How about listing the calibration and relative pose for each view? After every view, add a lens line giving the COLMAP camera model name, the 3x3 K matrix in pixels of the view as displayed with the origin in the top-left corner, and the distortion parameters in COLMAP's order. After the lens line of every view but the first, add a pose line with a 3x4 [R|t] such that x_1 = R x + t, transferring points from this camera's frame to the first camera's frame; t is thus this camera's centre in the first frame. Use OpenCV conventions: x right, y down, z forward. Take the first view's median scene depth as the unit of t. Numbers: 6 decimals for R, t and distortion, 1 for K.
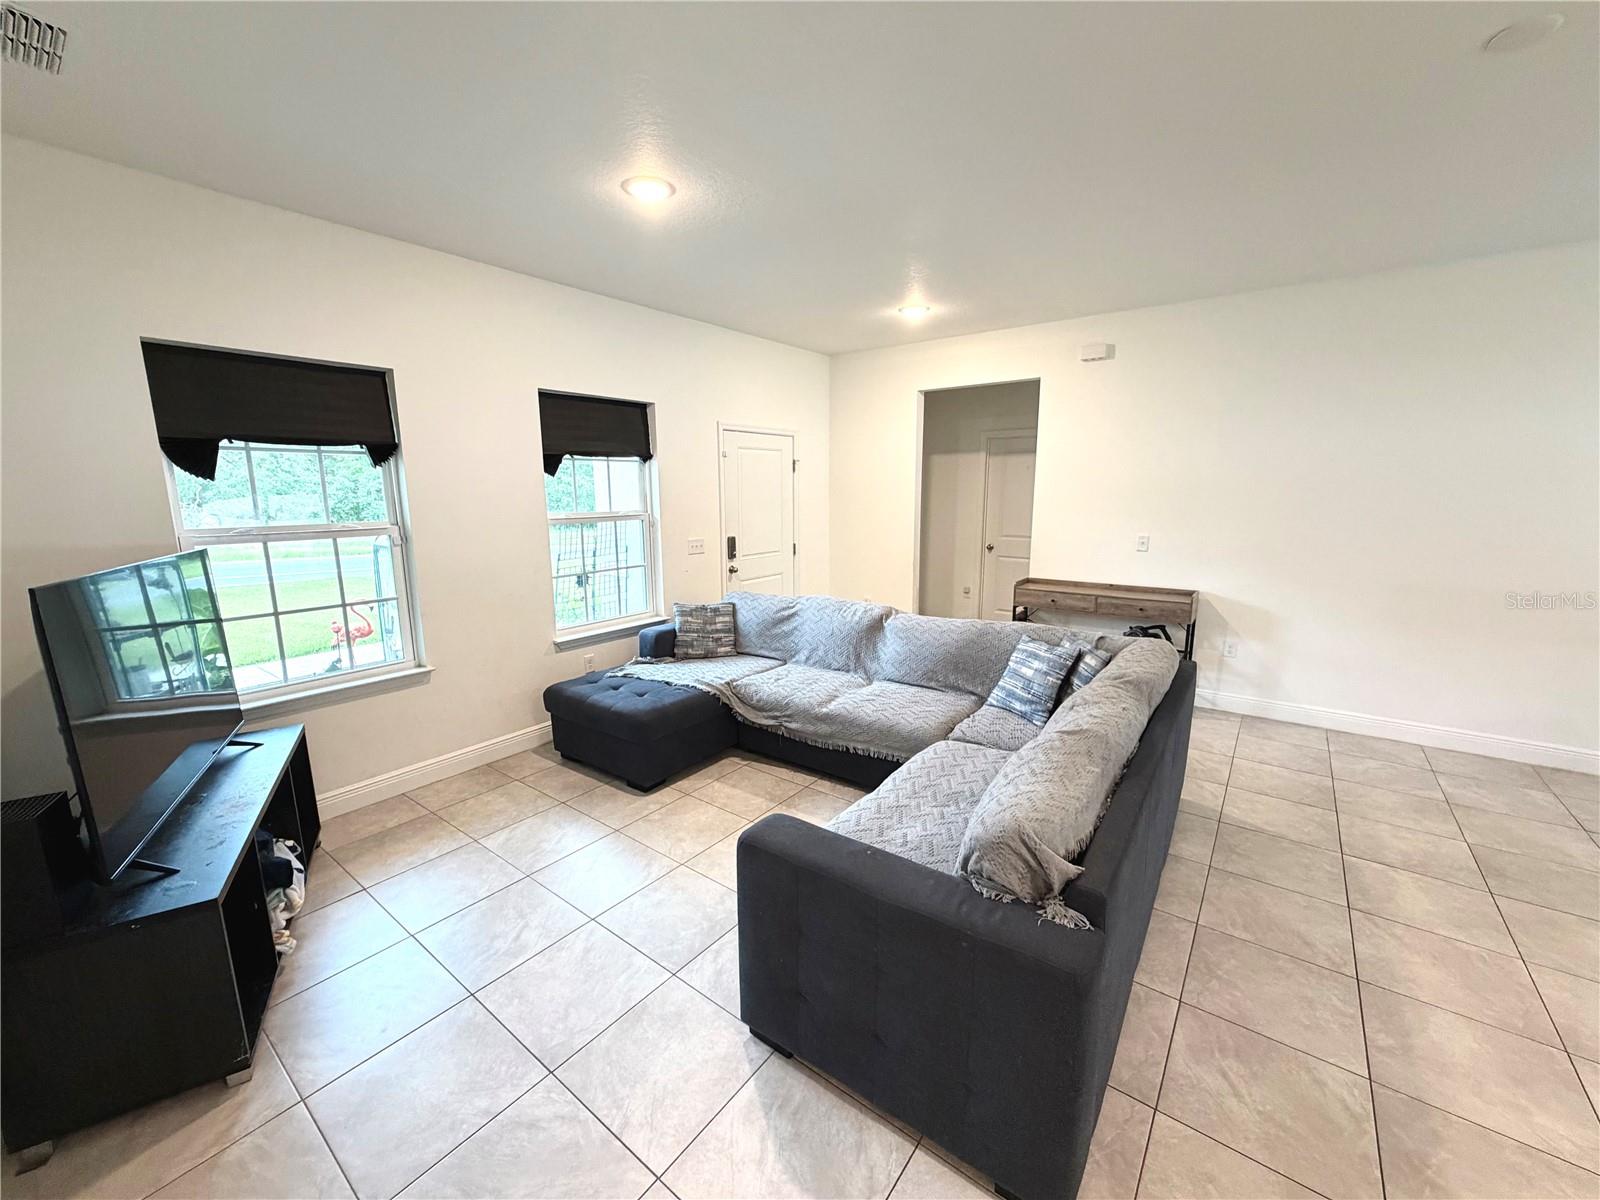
lens RADIAL K [[637.1, 0, 800.5], [0, 637.1, 592.3], [0, 0, 1]] dist [-0.002426, -0.000727]
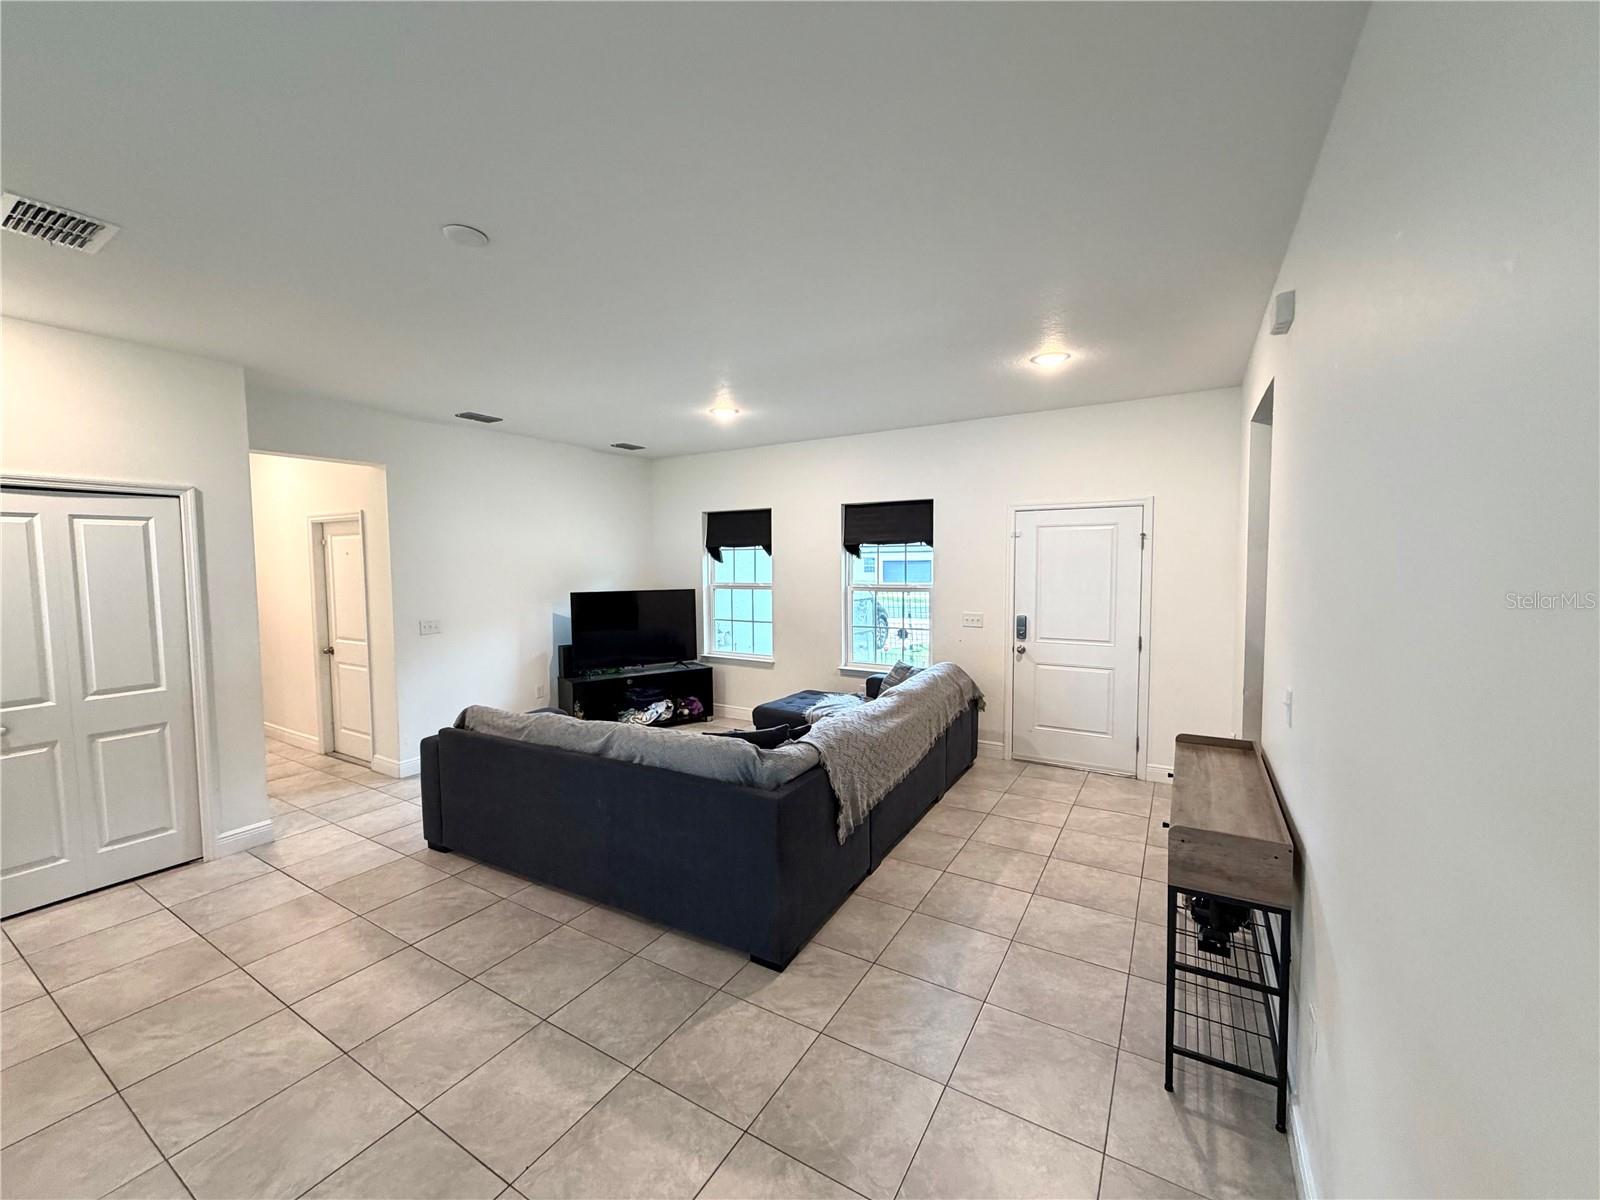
lens RADIAL K [[637.1, 0, 798.8], [0, 637.1, 601.0], [0, 0, 1]] dist [-0.002426, -0.000727]
pose [[0.115939, 0.073377, -0.990542, 1.368167], [-0.153994, 0.986537, 0.055055, -0.184620], [0.981246, 0.146155, 0.125678, 0.875337]]
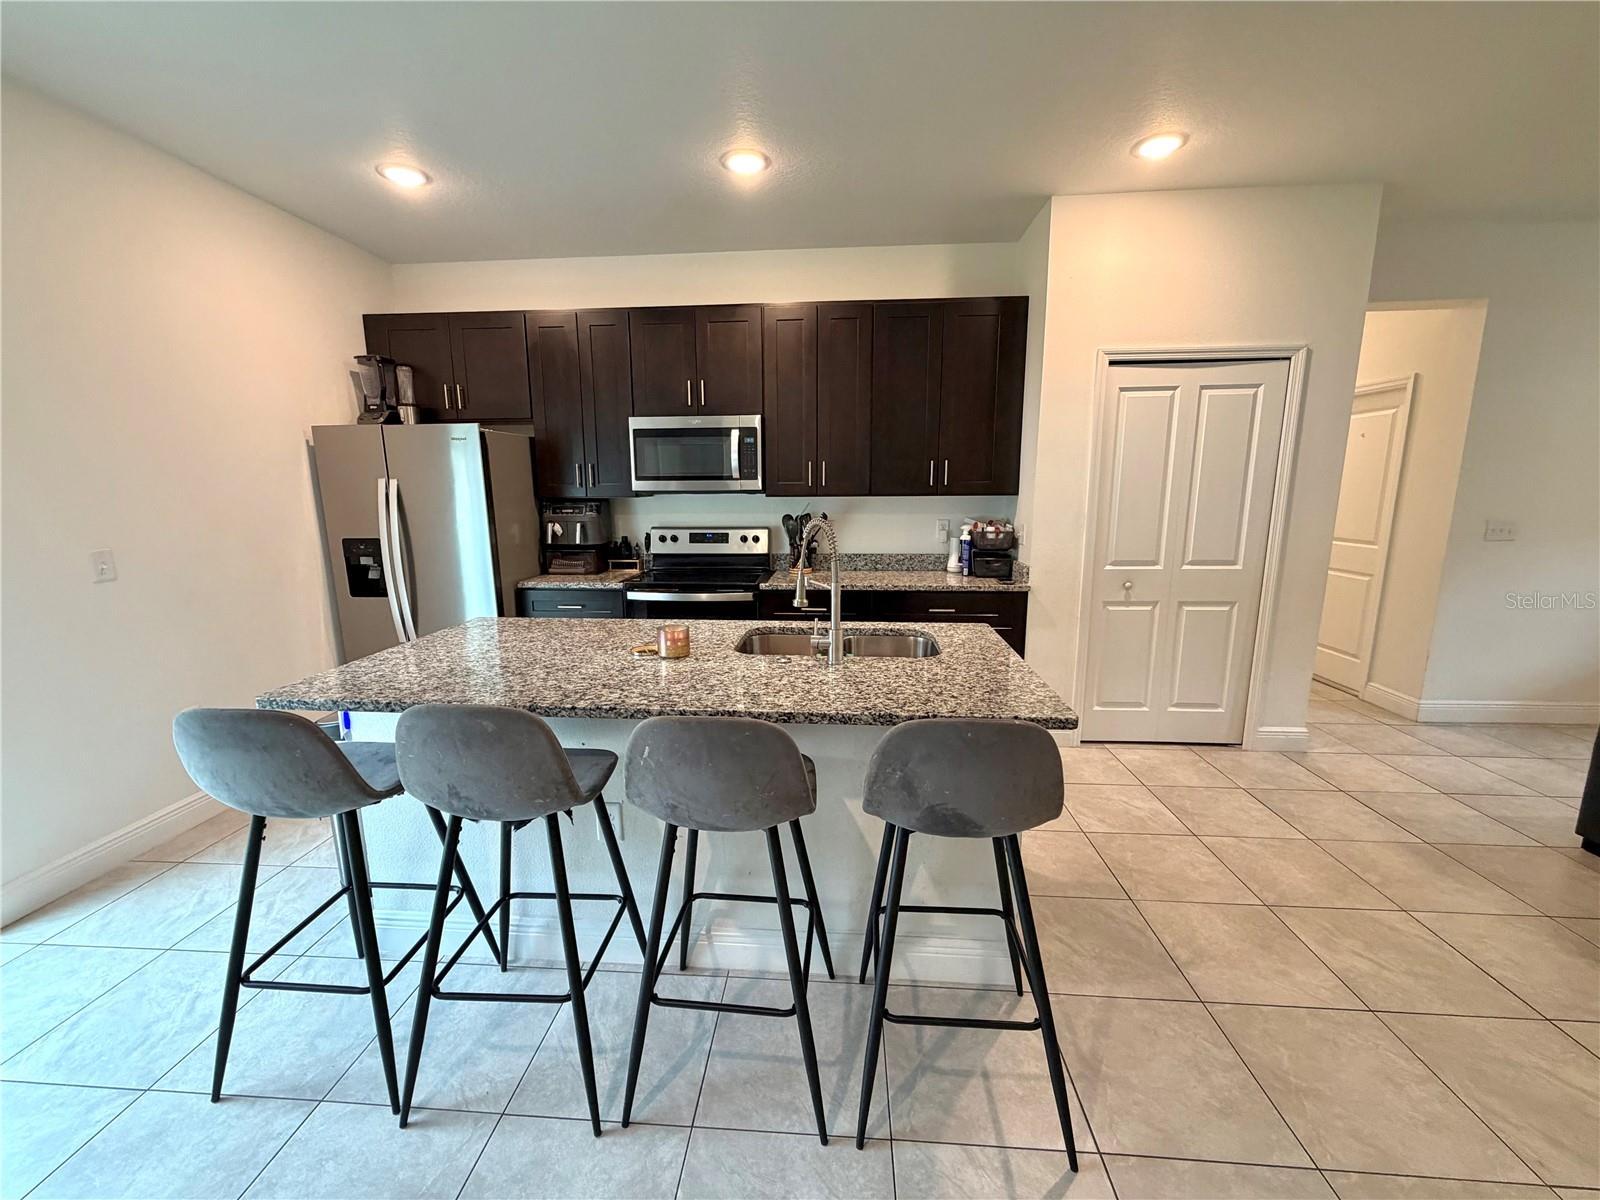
lens RADIAL K [[637.1, 0, 792.1], [0, 637.1, 598.7], [0, 0, 1]] dist [-0.002426, -0.000727]
pose [[-0.834425, 0.112583, -0.539500, 1.375477], [-0.072681, 0.947883, 0.310218, -0.035866], [0.546308, 0.298065, -0.782755, 0.412249]]
